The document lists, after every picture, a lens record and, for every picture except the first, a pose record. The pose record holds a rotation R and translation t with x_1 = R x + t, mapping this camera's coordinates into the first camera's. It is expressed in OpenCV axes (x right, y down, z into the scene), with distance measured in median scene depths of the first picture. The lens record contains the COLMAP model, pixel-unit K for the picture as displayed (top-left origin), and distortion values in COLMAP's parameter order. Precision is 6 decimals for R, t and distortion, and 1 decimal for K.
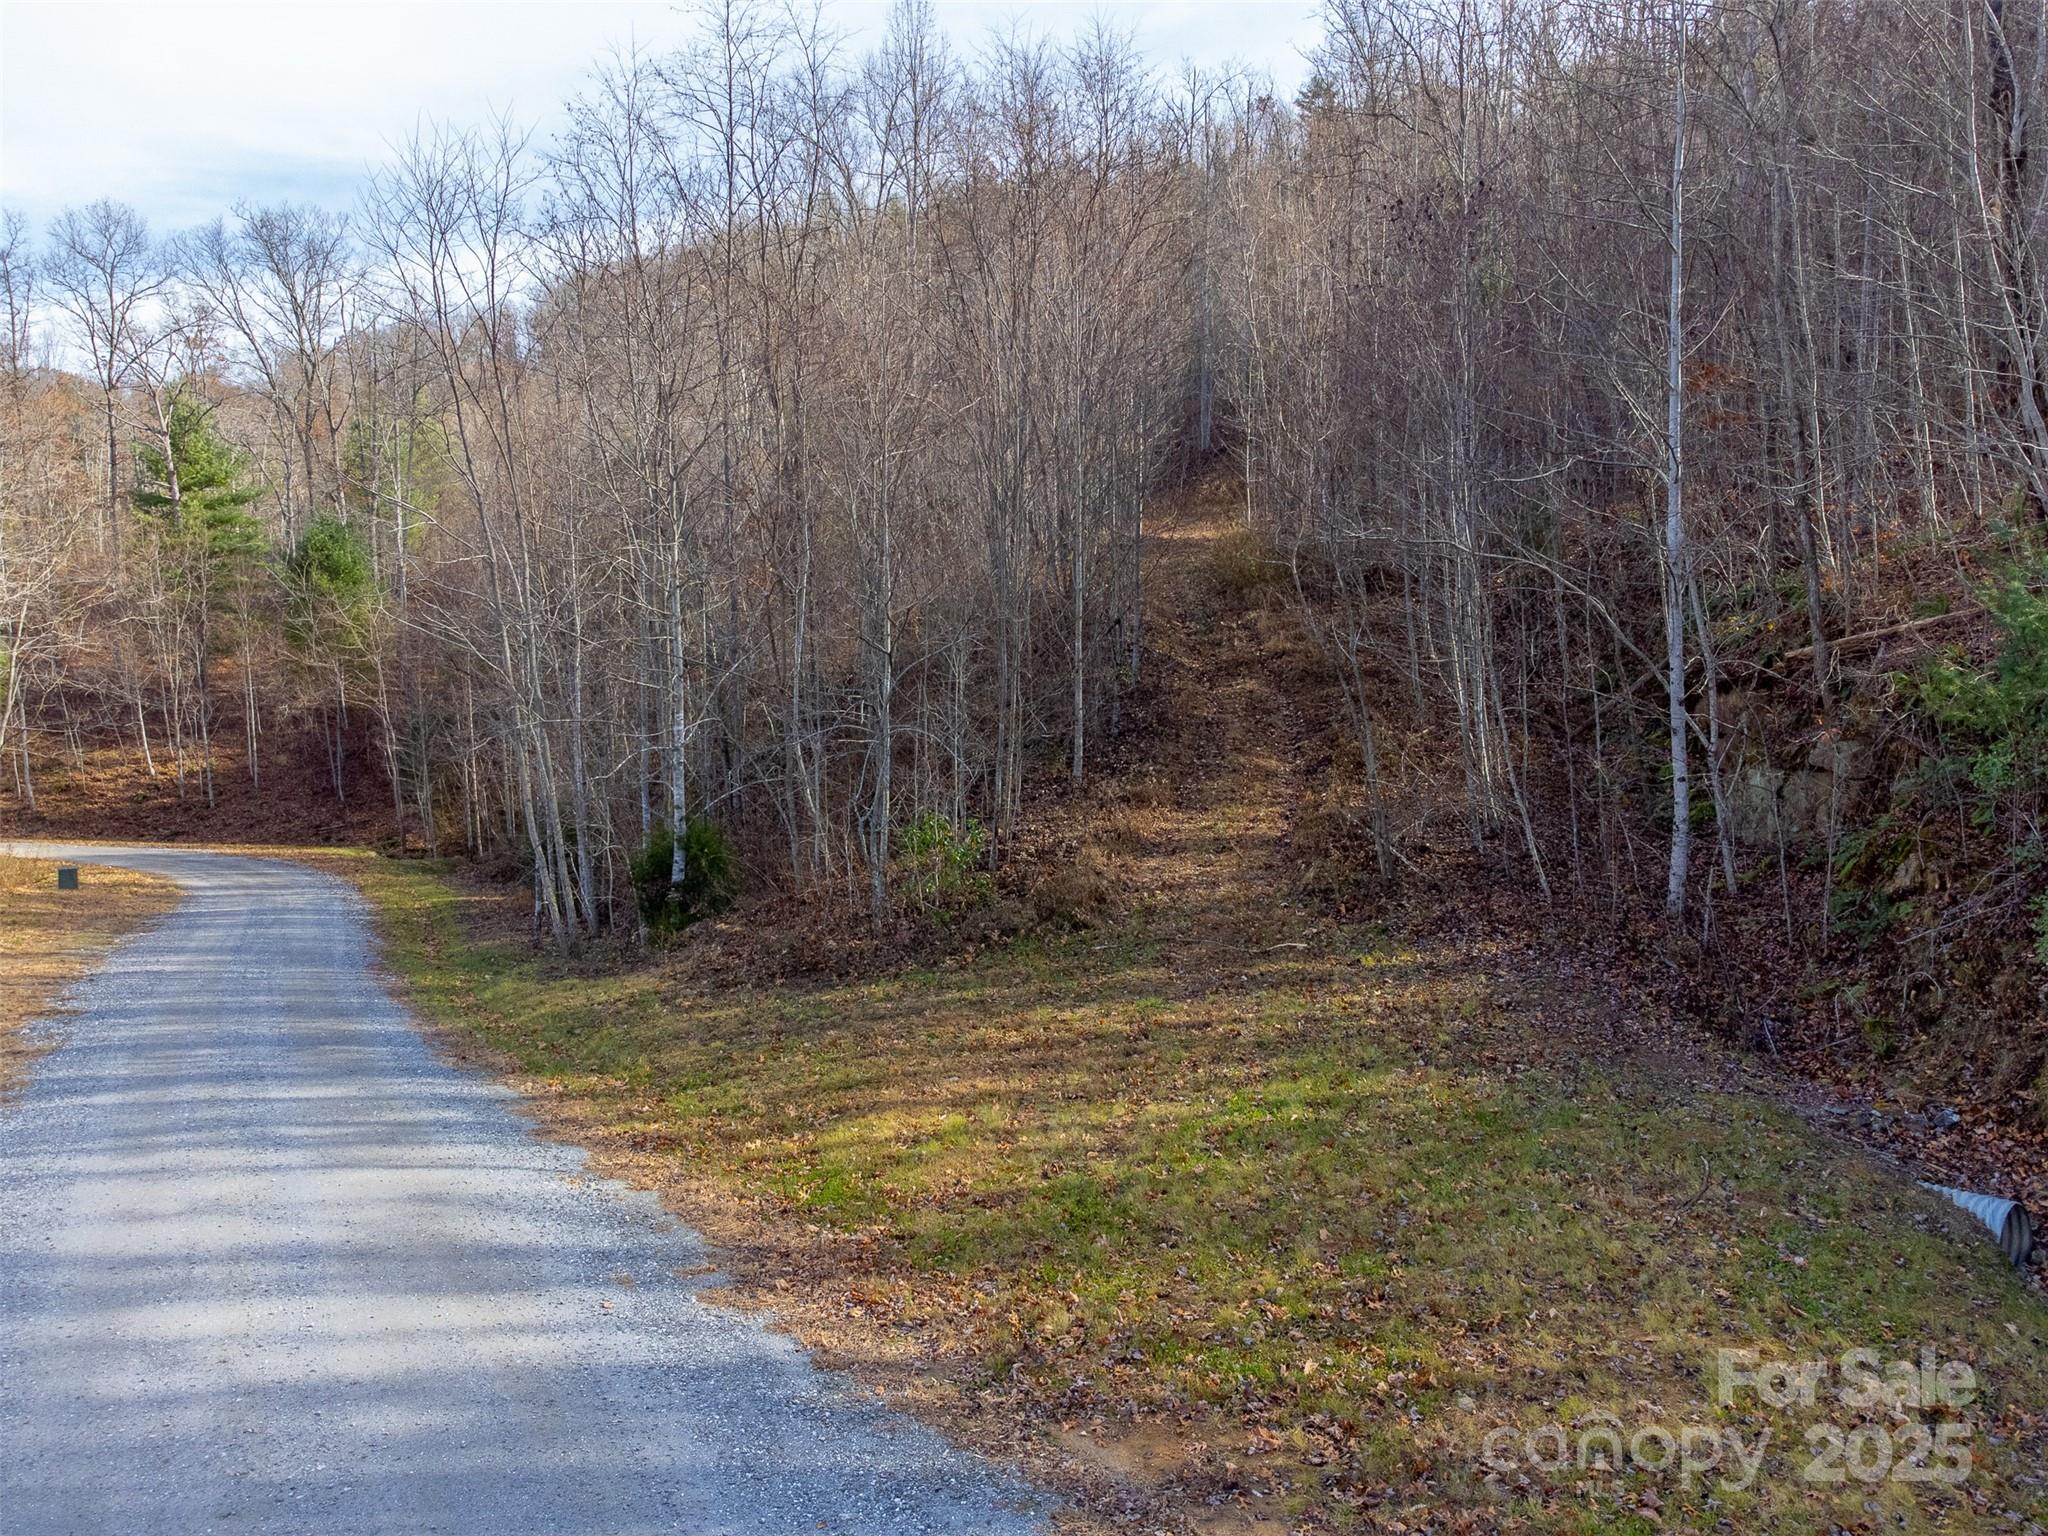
lens RADIAL K [[1525.5, 0, 1015.8], [0, 1525.5, 767.9], [0, 0, 1]] dist [0.021219, 0.000024]
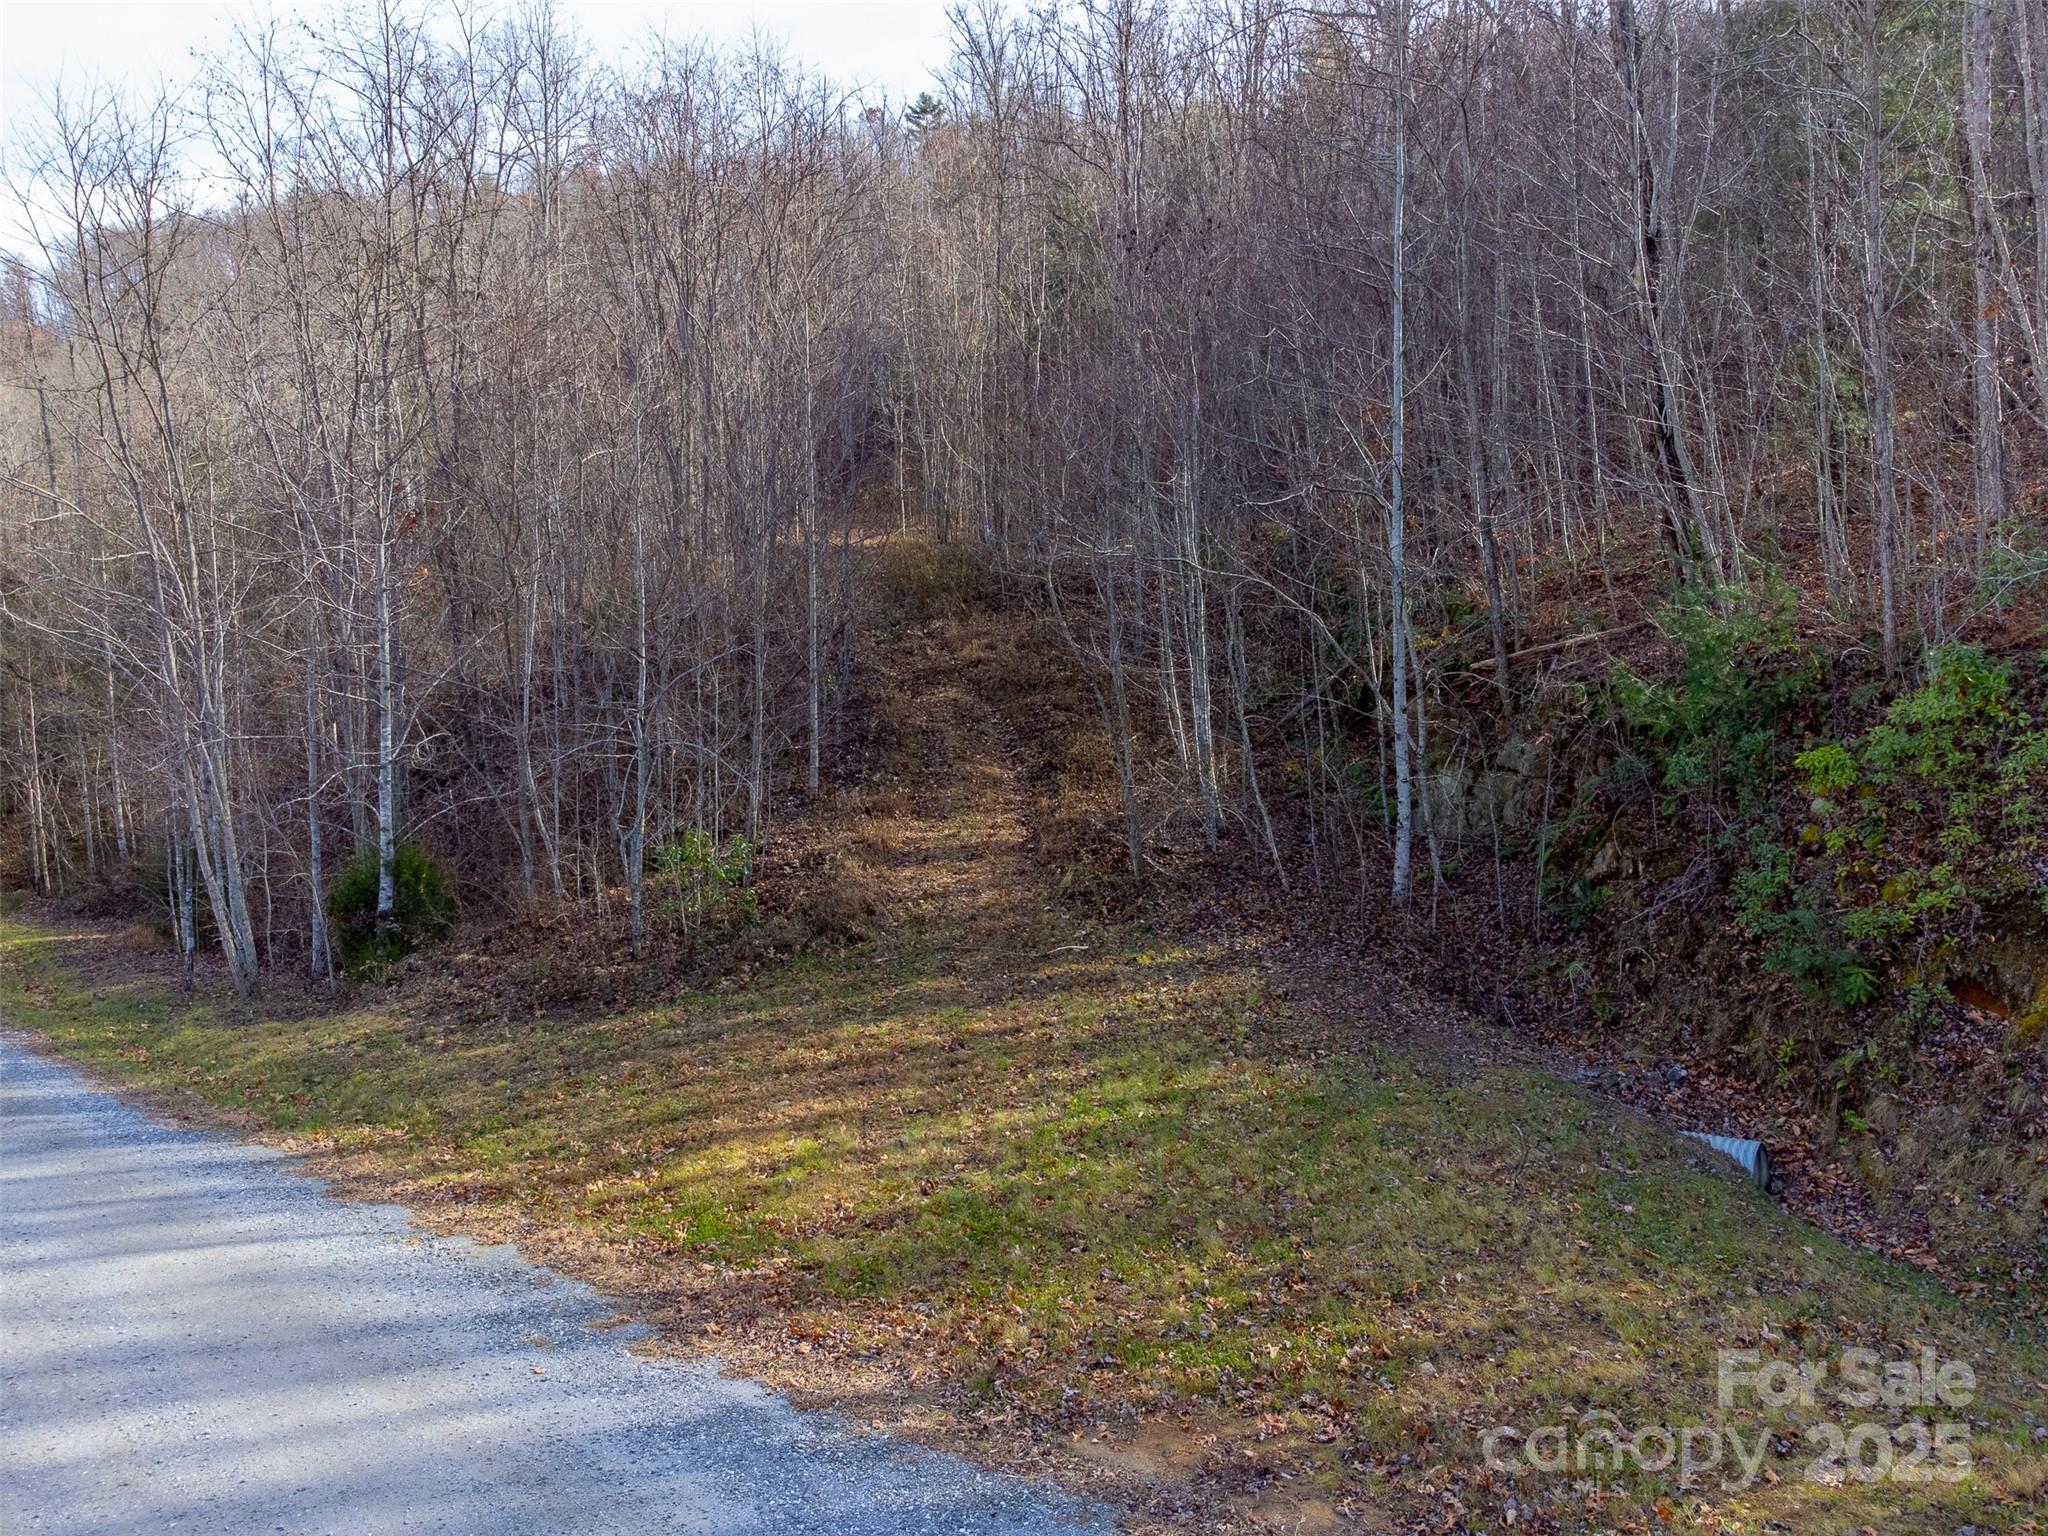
lens RADIAL K [[1525.5, 0, 1028.1], [0, 1525.5, 769.8], [0, 0, 1]] dist [0.021219, 0.000024]
pose [[0.967864, -0.016316, 0.250945, -0.130285], [0.016906, 0.999857, -0.000196, -0.005947], [-0.250906, 0.004432, 0.968001, 0.013560]]
